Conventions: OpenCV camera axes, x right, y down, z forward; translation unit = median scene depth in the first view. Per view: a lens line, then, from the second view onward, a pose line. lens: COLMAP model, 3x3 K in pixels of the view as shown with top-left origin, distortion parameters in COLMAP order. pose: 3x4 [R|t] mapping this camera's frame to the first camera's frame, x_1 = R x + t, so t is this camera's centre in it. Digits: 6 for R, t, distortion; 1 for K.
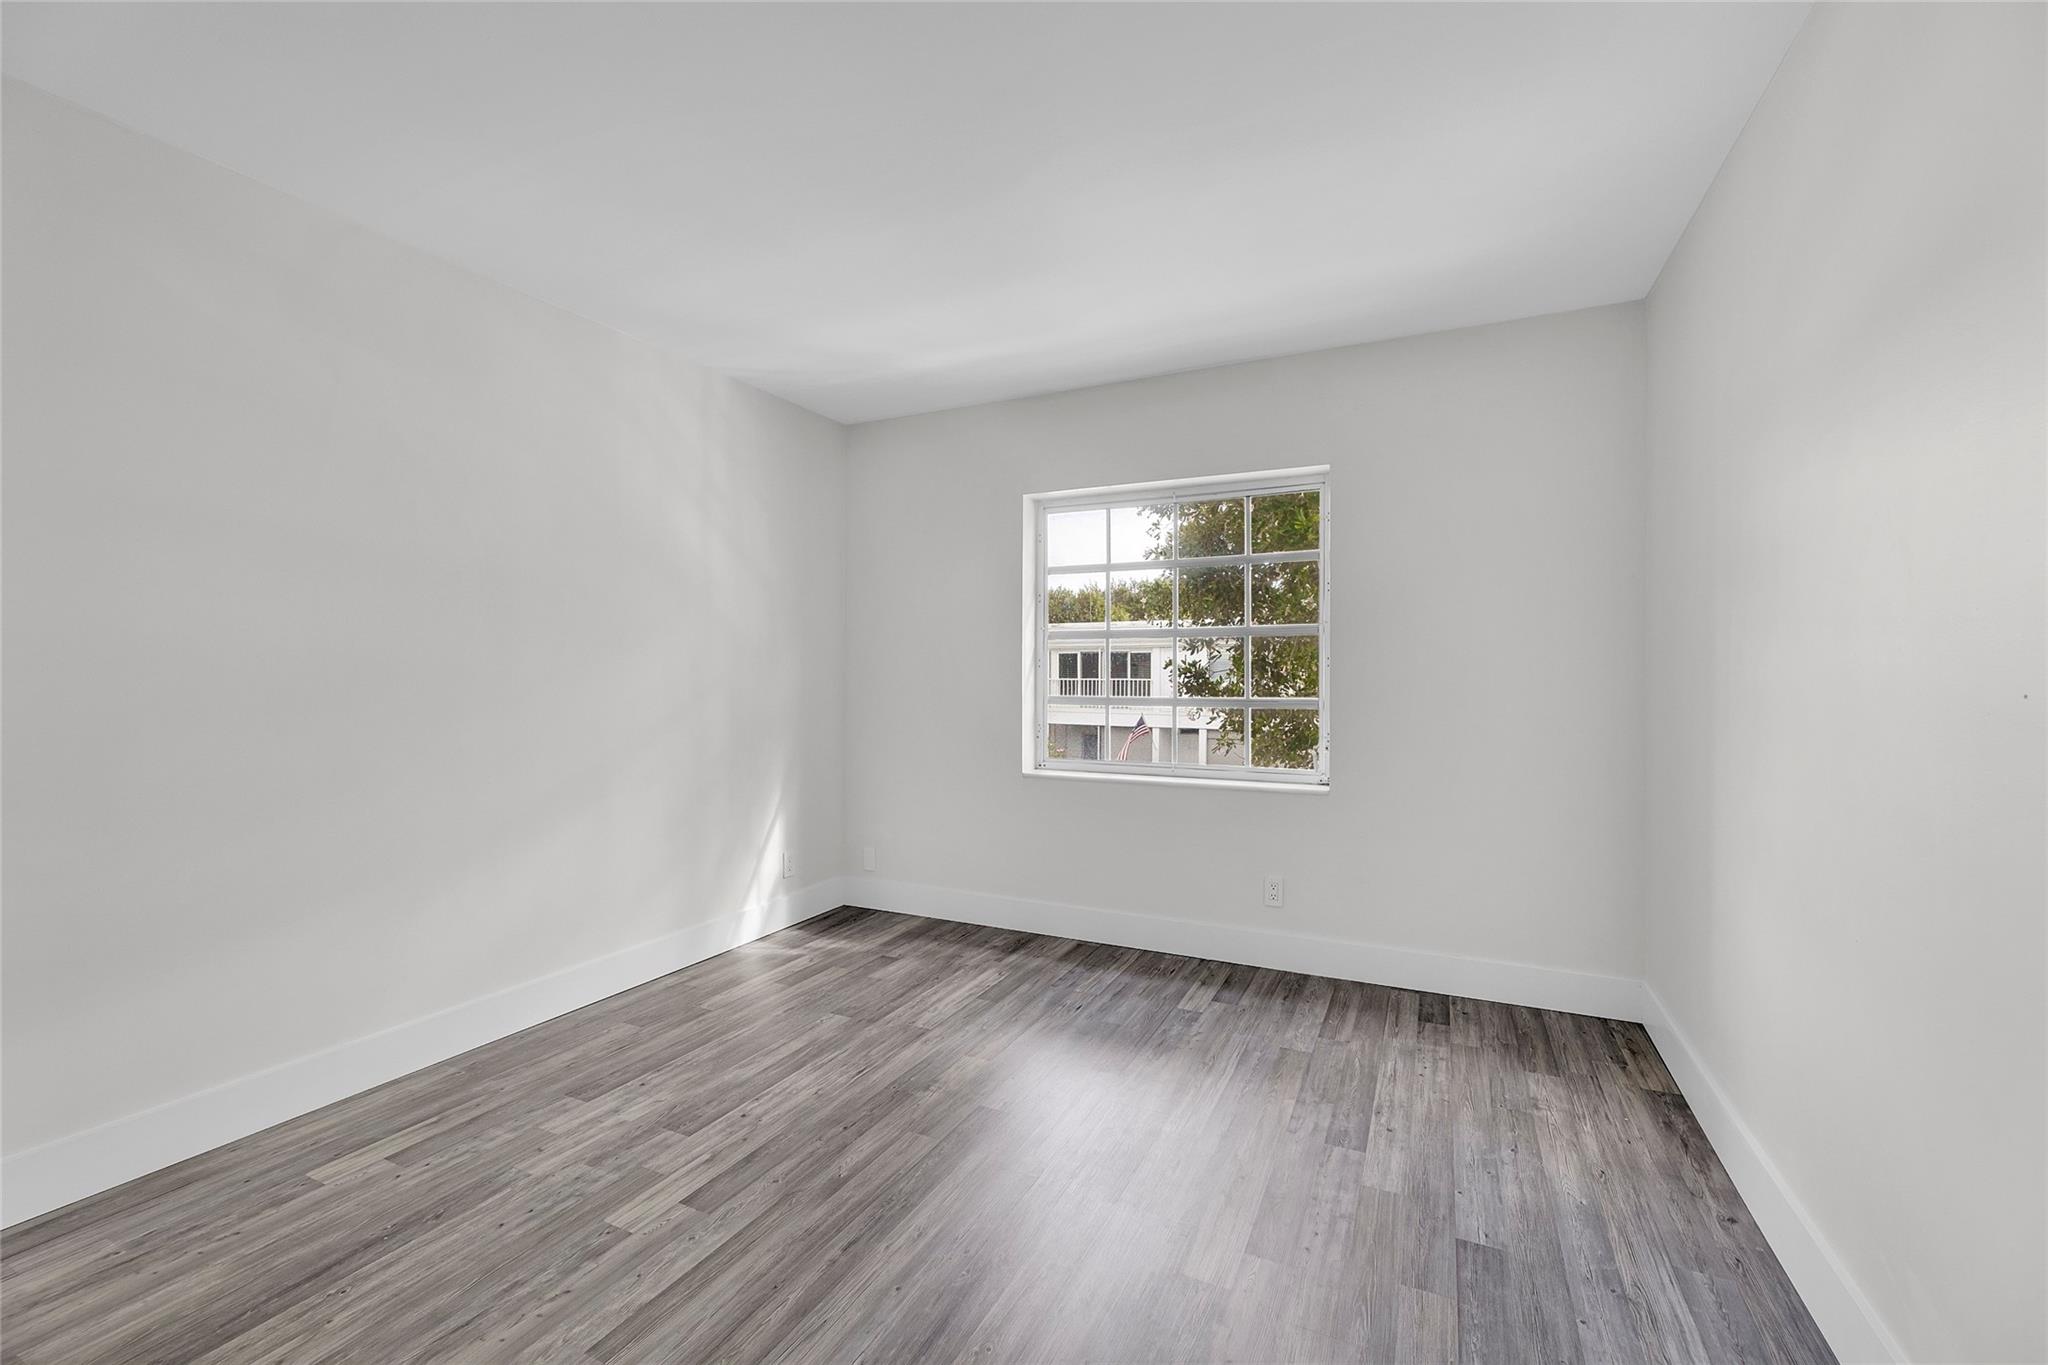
lens RADIAL K [[860.3, 0, 1027.4], [0, 860.3, 678.8], [0, 0, 1]] dist [-0.001633, 0.000058]
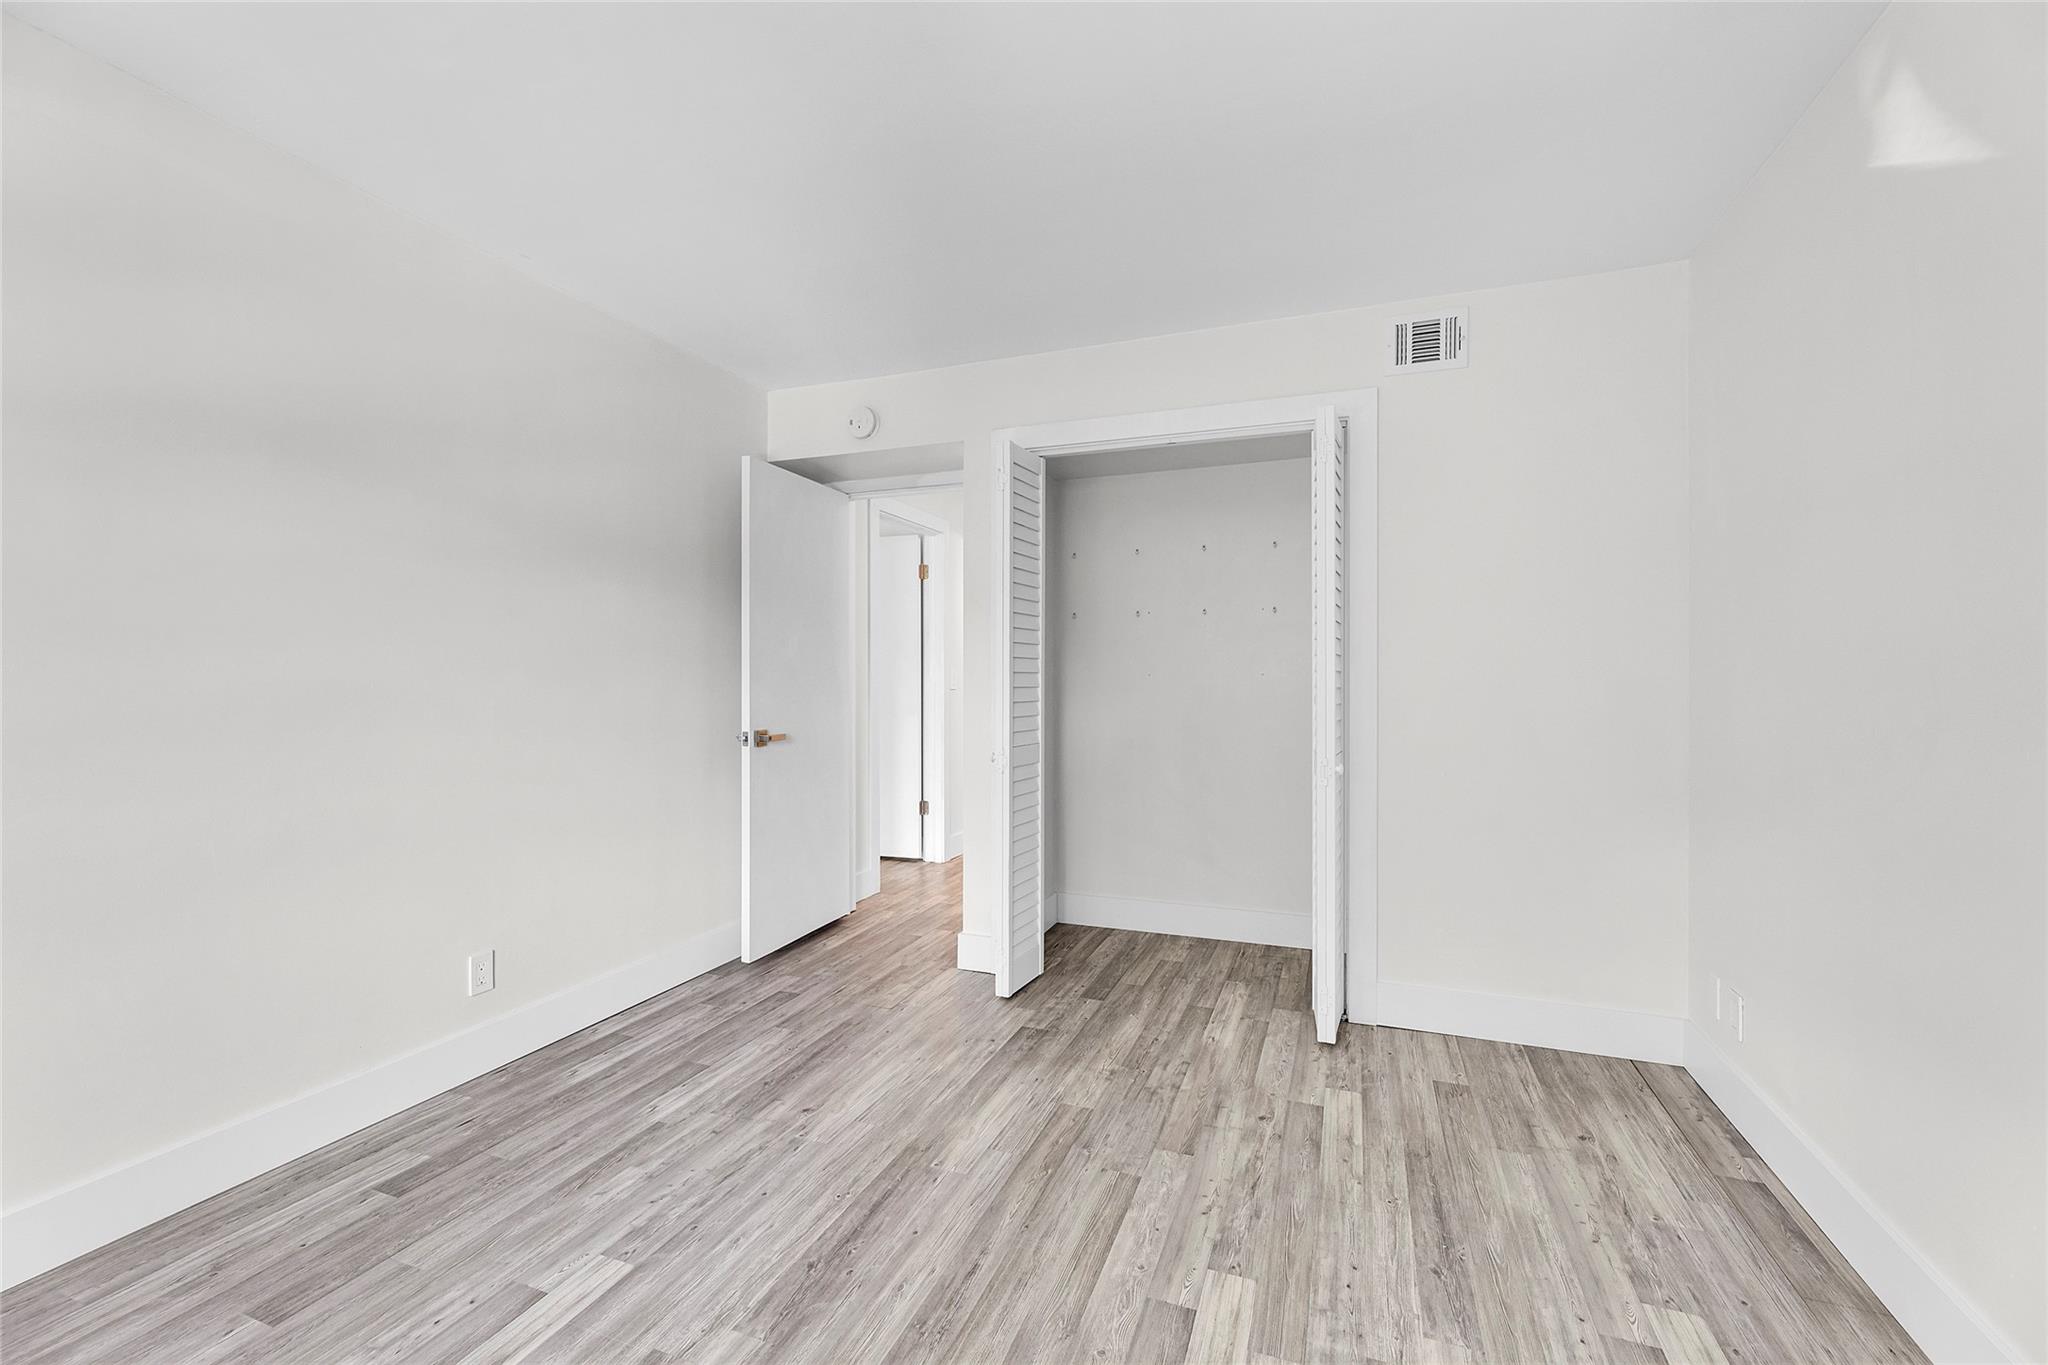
lens RADIAL K [[860.3, 0, 1027.4], [0, 860.3, 678.8], [0, 0, 1]] dist [-0.001633, 0.000058]
pose [[-0.996698, -0.002865, -0.081148, -0.190739], [-0.002987, 0.999995, 0.001384, -0.002996], [0.081144, 0.001621, -0.996701, 1.993107]]
